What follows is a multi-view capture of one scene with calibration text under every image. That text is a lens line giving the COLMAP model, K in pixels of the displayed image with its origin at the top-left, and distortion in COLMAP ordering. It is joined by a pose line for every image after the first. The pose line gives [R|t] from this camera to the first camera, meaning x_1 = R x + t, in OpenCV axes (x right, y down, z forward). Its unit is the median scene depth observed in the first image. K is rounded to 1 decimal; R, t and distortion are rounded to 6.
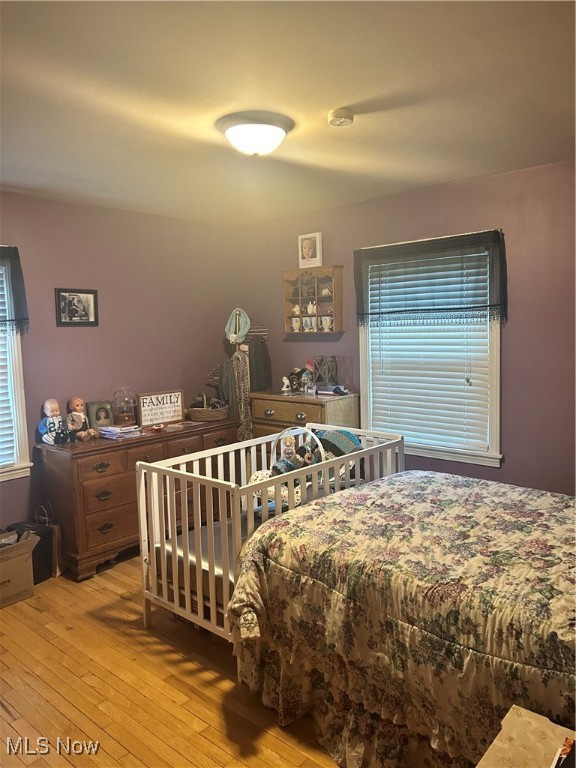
lens RADIAL K [[577.6, 0, 284.6], [0, 577.6, 381.7], [0, 0, 1]] dist [0.047207, -0.046308]
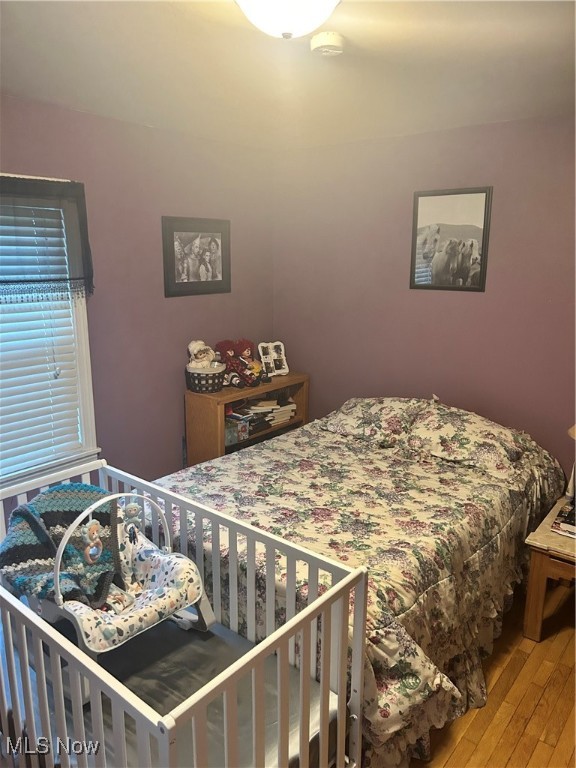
lens RADIAL K [[577.6, 0, 283.5], [0, 577.6, 384.4], [0, 0, 1]] dist [0.047207, -0.046308]
pose [[-0.032306, -0.208398, 0.977510, -0.648024], [0.101065, 0.972327, 0.210633, -0.168775], [-0.994355, 0.105596, -0.010351, 0.982925]]
